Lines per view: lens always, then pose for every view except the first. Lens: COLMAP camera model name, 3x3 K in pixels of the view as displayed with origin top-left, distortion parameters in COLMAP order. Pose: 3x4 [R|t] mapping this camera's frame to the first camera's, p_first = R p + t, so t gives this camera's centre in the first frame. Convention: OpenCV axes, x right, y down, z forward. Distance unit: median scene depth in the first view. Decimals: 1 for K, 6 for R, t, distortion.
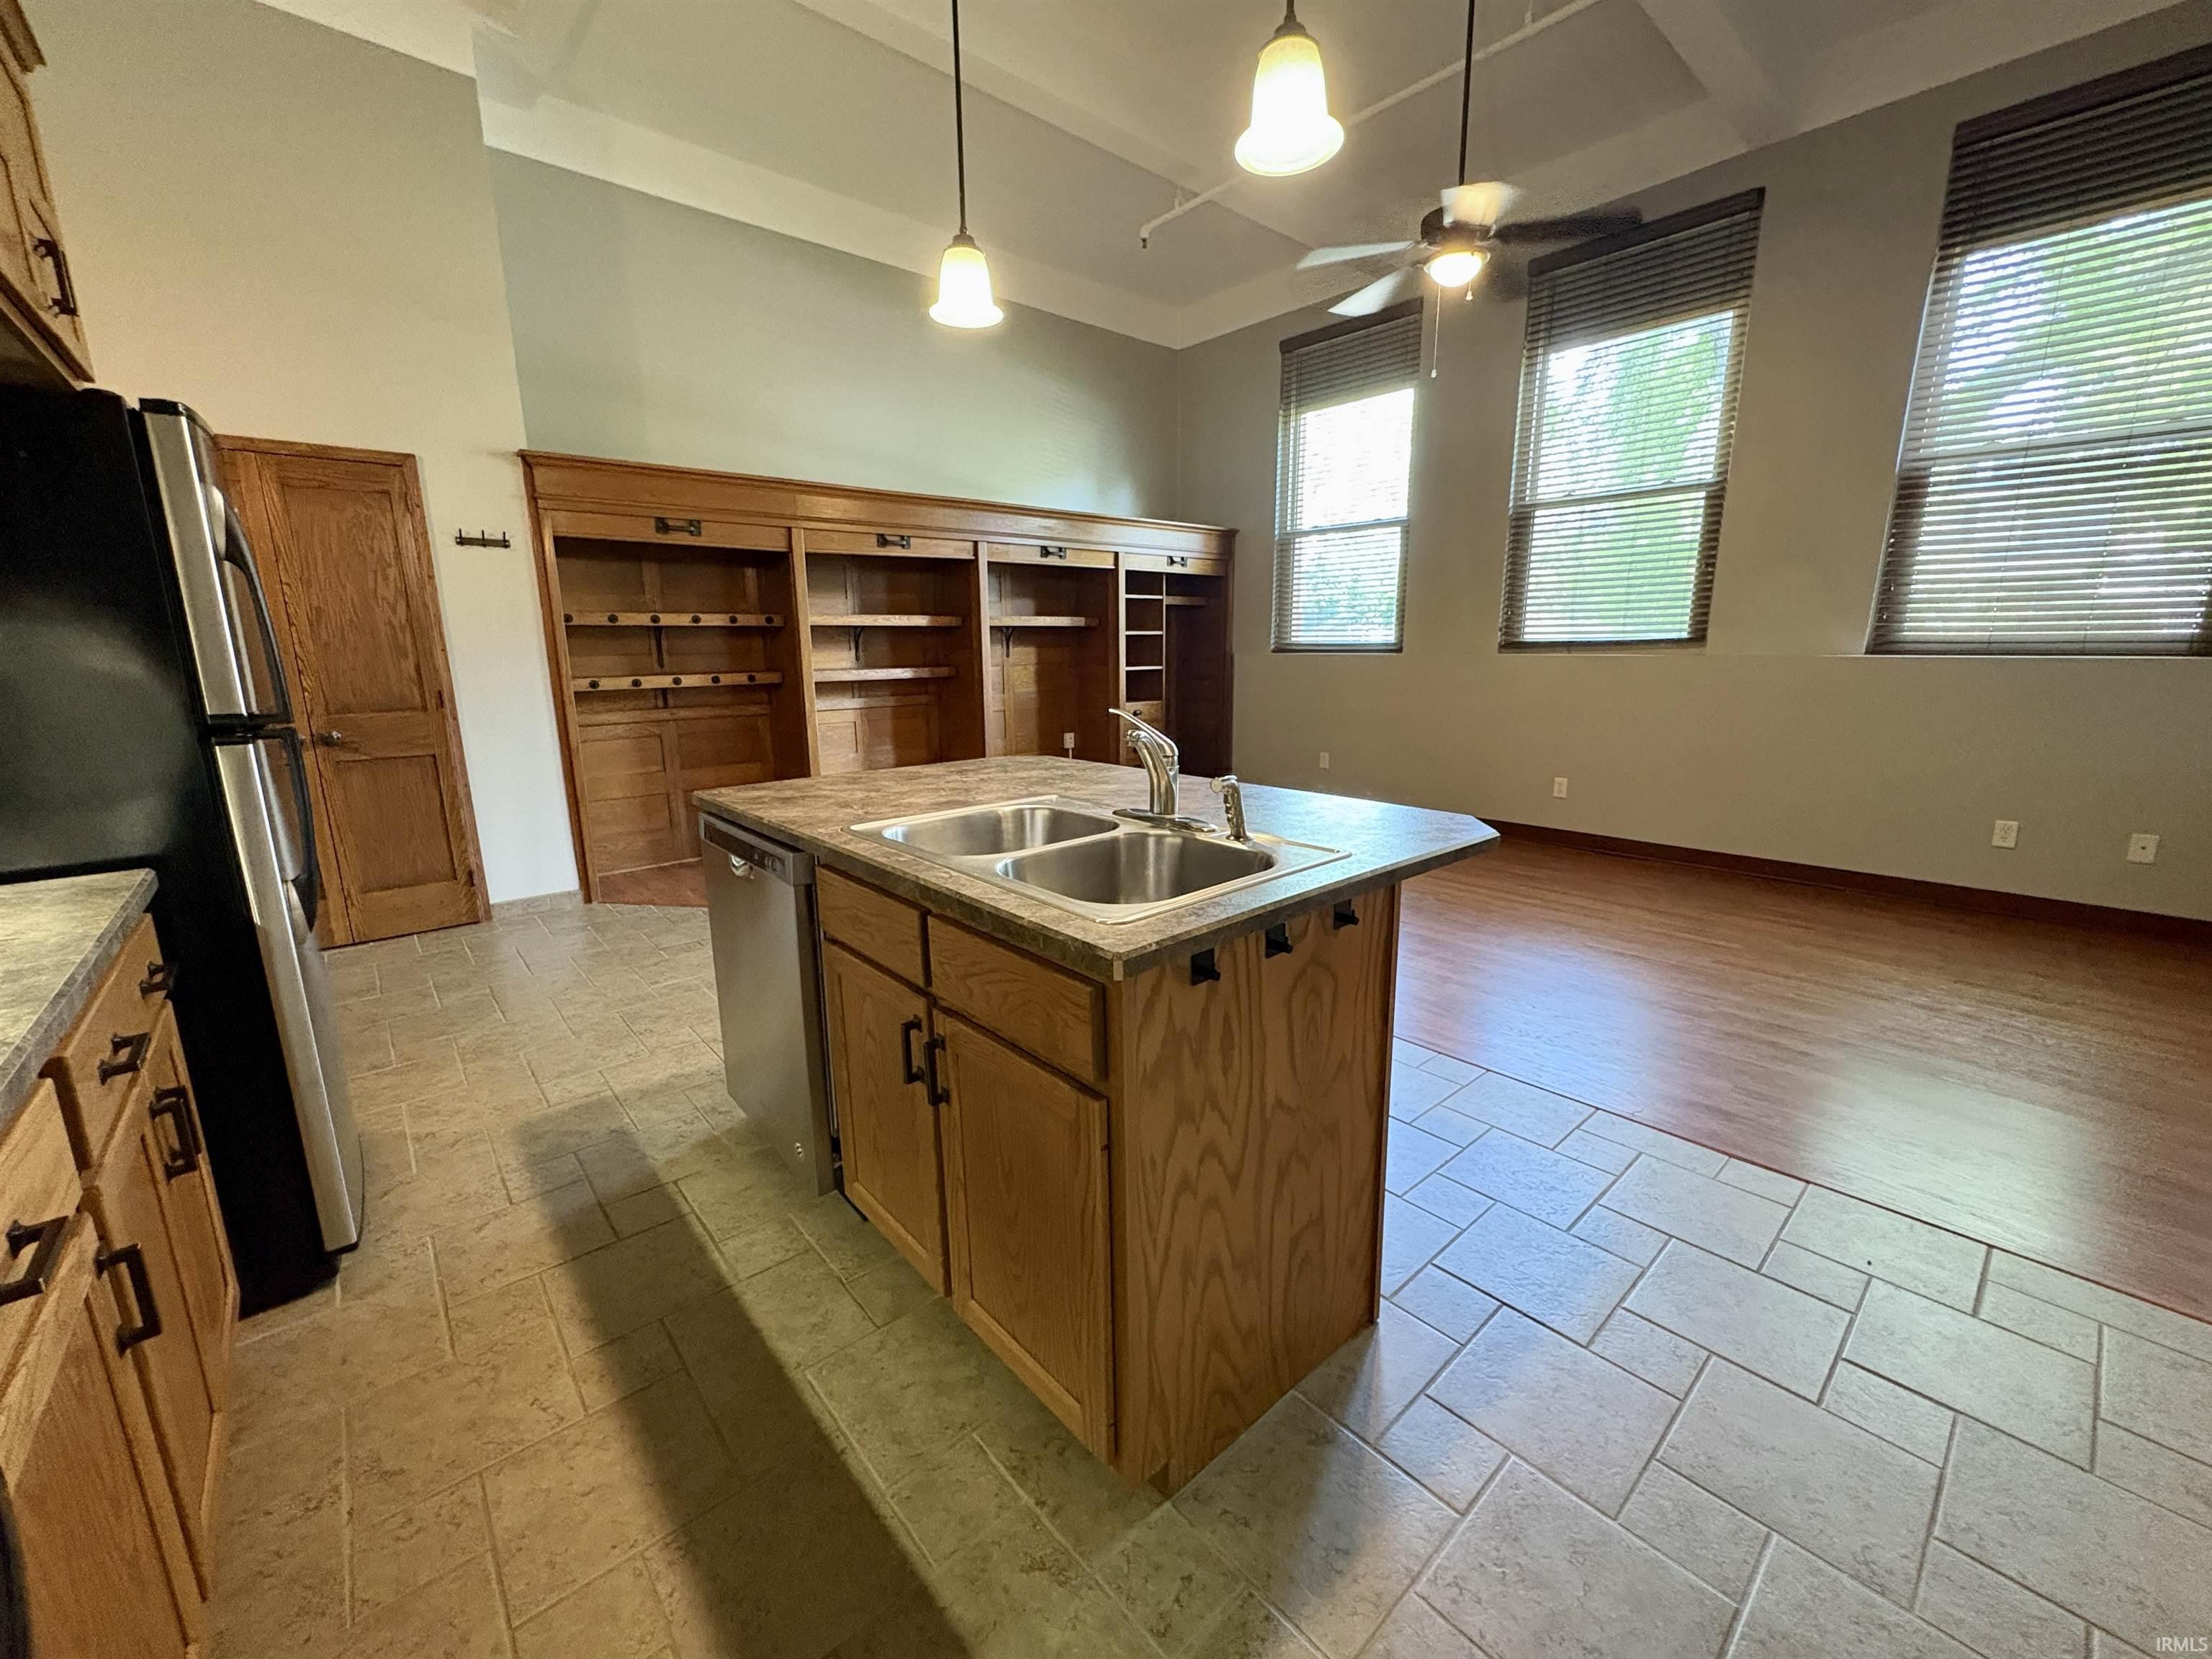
lens RADIAL K [[879.0, 0, 1106.0], [0, 879.0, 829.5], [0, 0, 1]] dist [-0.001103, 0.000112]
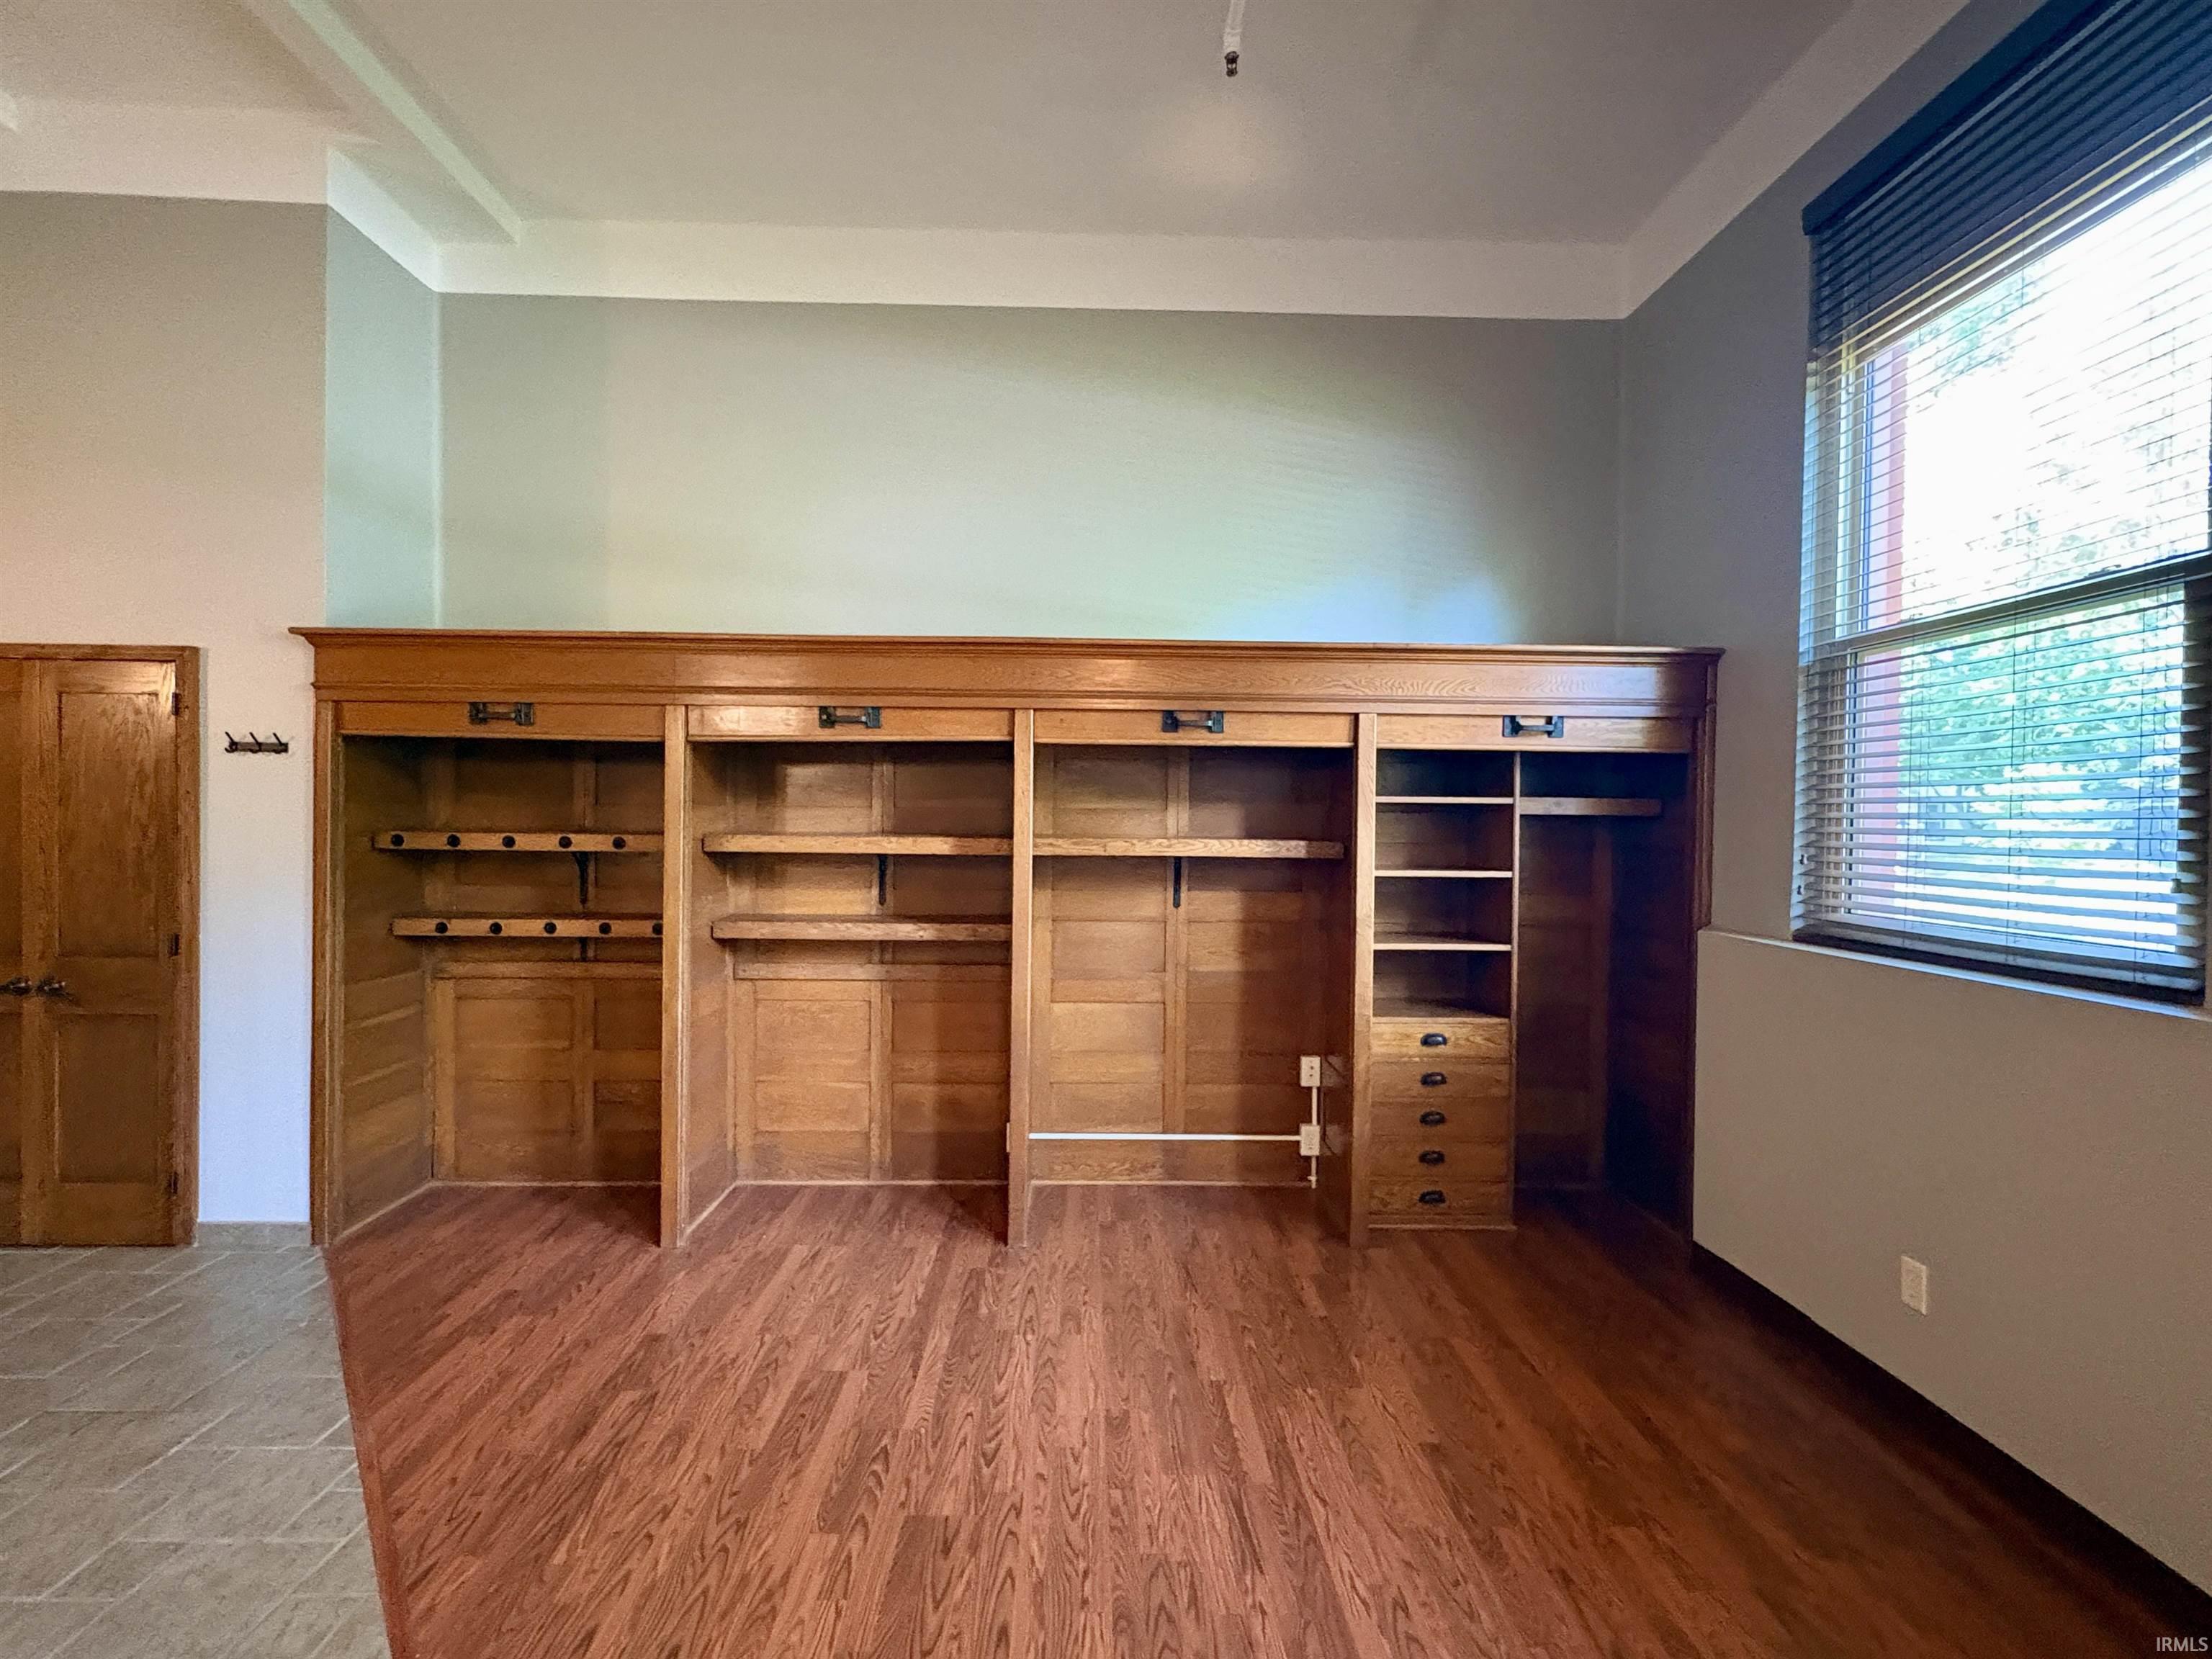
lens RADIAL K [[999.6, 0, 1106.0], [0, 999.6, 829.5], [0, 0, 1]] dist [0.001680, -0.000363]
pose [[0.763879, 0.024597, -0.644890, 0.377760], [-0.154483, 0.977191, -0.145715, -0.214429], [0.626597, 0.210934, 0.750256, 0.725793]]
